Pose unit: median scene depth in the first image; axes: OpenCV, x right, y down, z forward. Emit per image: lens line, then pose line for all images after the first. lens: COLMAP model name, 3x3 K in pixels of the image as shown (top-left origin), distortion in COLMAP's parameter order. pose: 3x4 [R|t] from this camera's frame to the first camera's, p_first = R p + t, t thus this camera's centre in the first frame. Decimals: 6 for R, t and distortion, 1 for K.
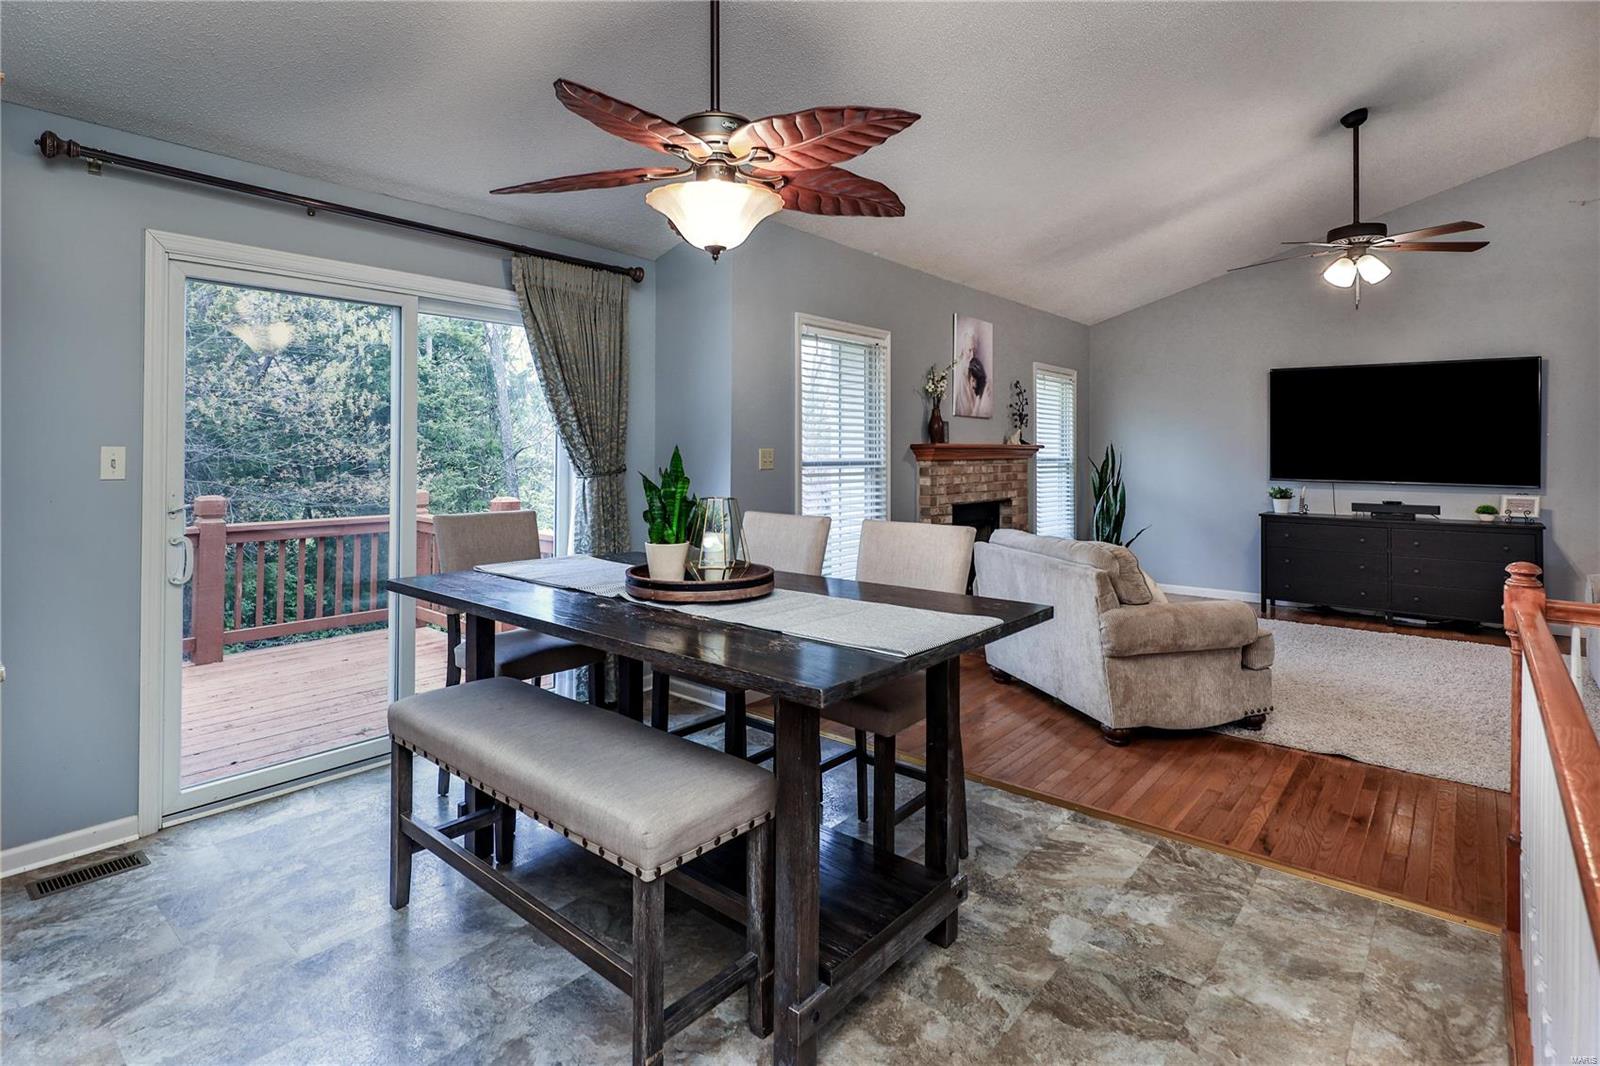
lens RADIAL K [[768.8, 0, 764.3], [0, 768.8, 439.3], [0, 0, 1]] dist [0.009351, -0.006330]
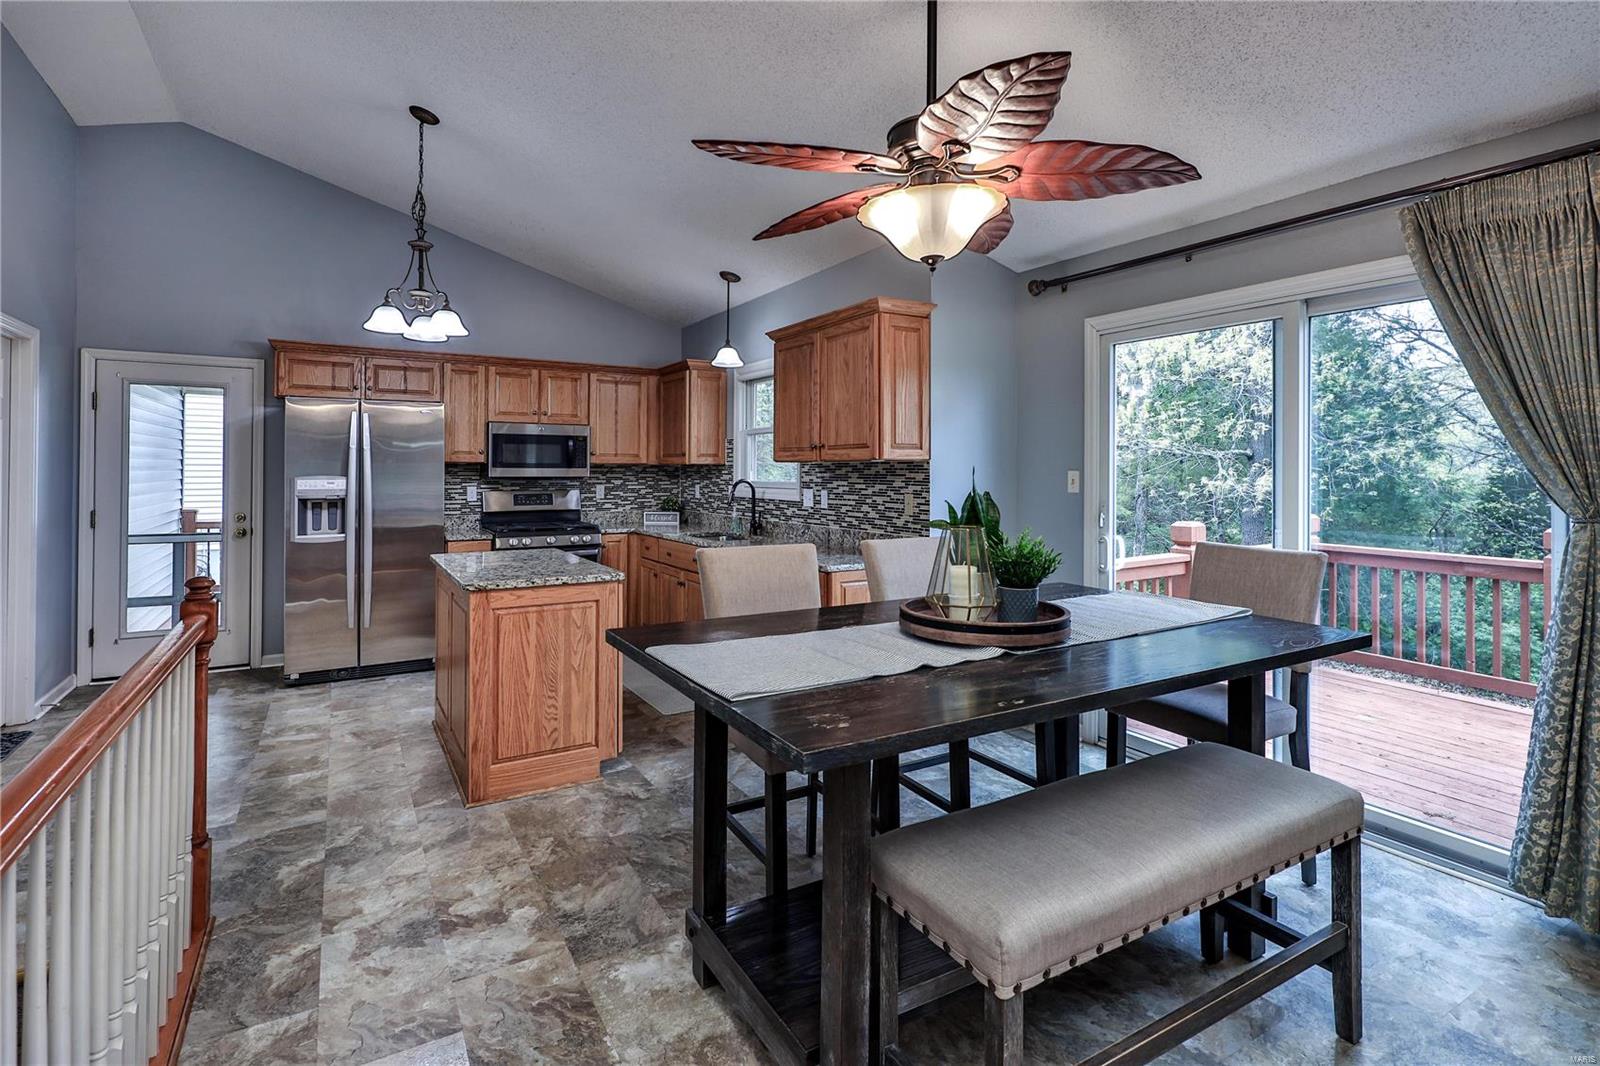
lens RADIAL K [[768.8, 0, 797.7], [0, 768.8, 461.8], [0, 0, 1]] dist [0.009351, -0.006330]
pose [[-0.294524, -0.014903, -0.955528, 0.346388], [0.005868, 0.999831, -0.017403, 0.007189], [0.955626, -0.010733, -0.294387, 0.434446]]
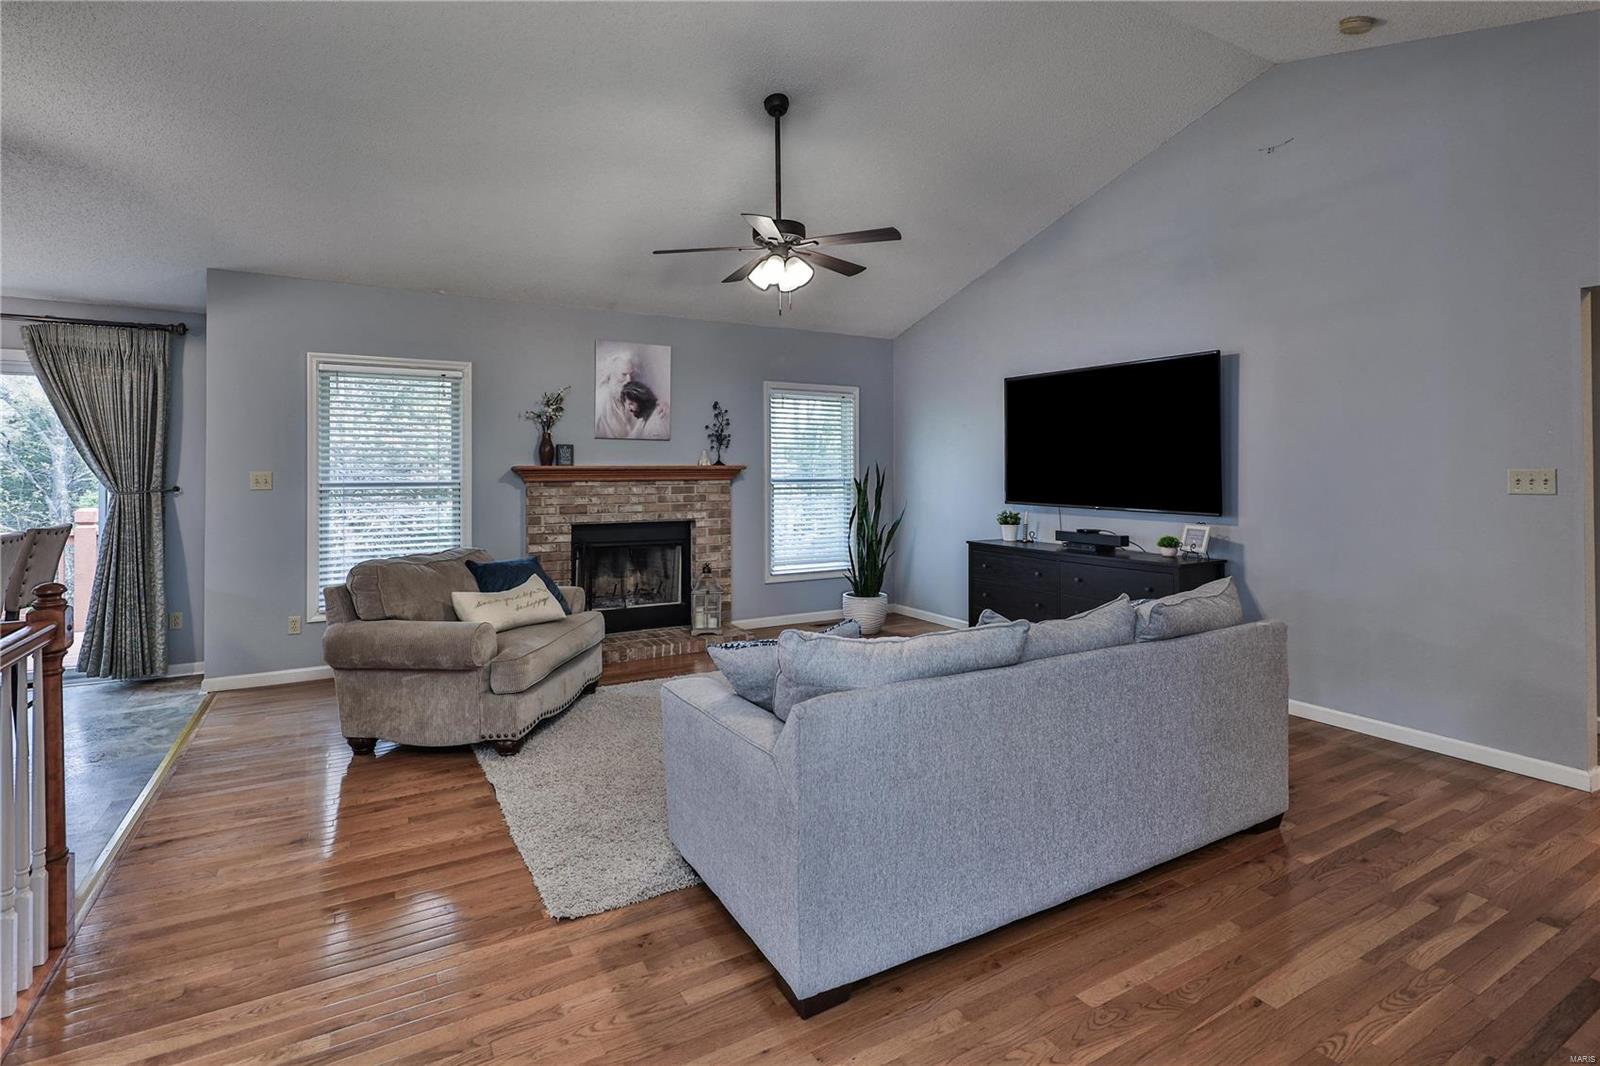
lens RADIAL K [[768.8, 0, 788.6], [0, 768.8, 463.7], [0, 0, 1]] dist [0.009351, -0.006330]
pose [[0.948528, -0.008418, -0.316582, 0.864136], [0.009193, 0.999957, 0.000955, 0.004944], [0.316561, -0.003816, 0.948565, 0.107110]]
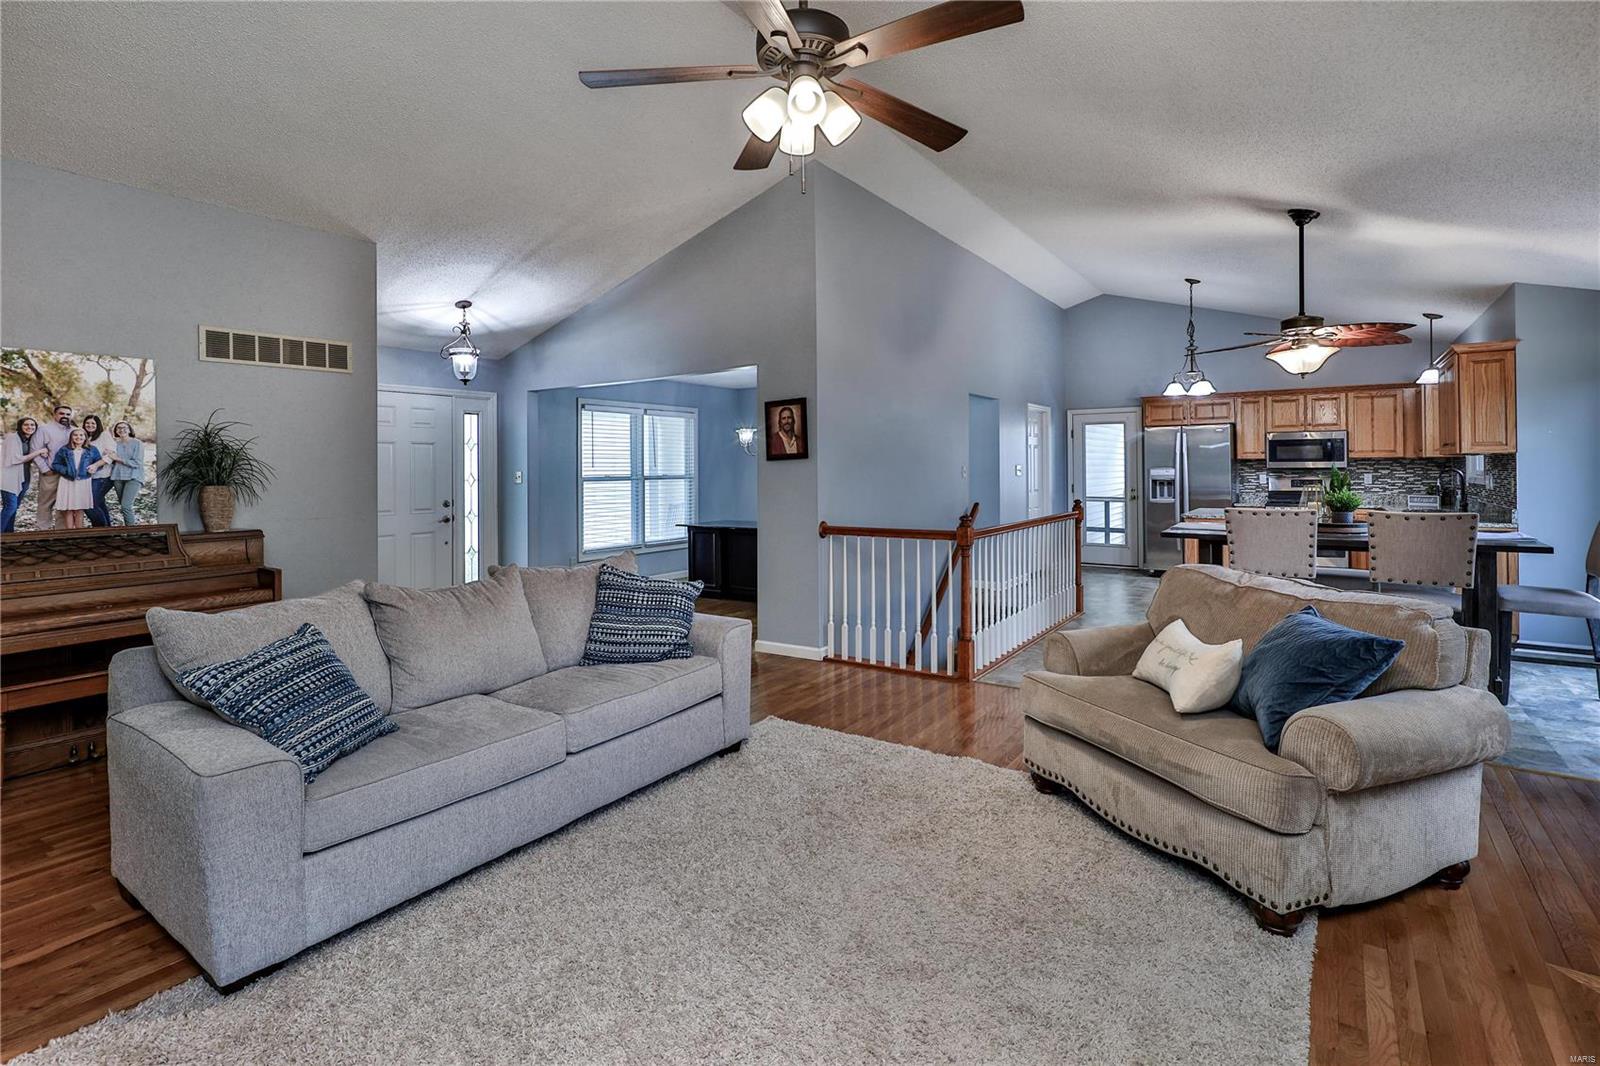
lens RADIAL K [[768.8, 0, 789.0], [0, 768.8, 468.8], [0, 0, 1]] dist [0.009351, -0.006330]
pose [[-0.991881, 0.004593, -0.127088, 0.684071], [0.005911, 0.999933, -0.009996, 0.018842], [0.127034, -0.010666, -0.991841, 1.217810]]
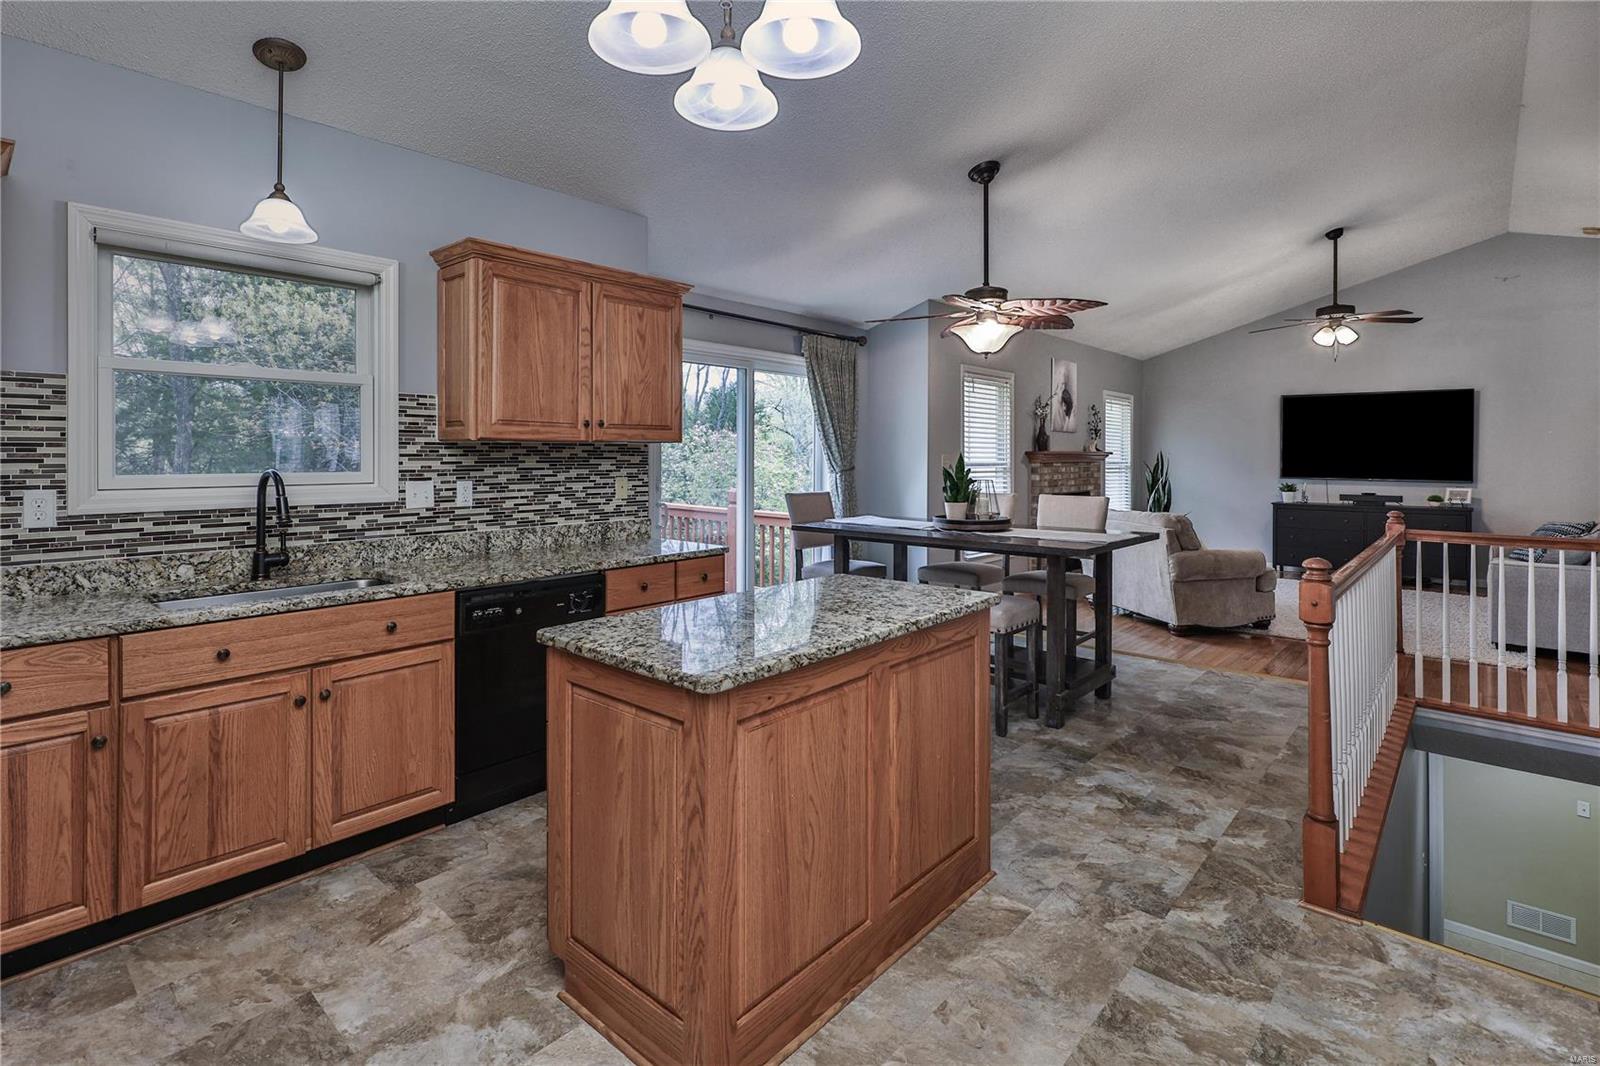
lens RADIAL K [[768.8, 0, 782.2], [0, 768.8, 455.9], [0, 0, 1]] dist [0.009351, -0.006330]
pose [[0.999988, -0.000358, -0.004961, -0.248799], [0.000420, 0.999923, 0.012392, -0.003217], [0.004957, -0.012393, 0.999911, -0.420447]]
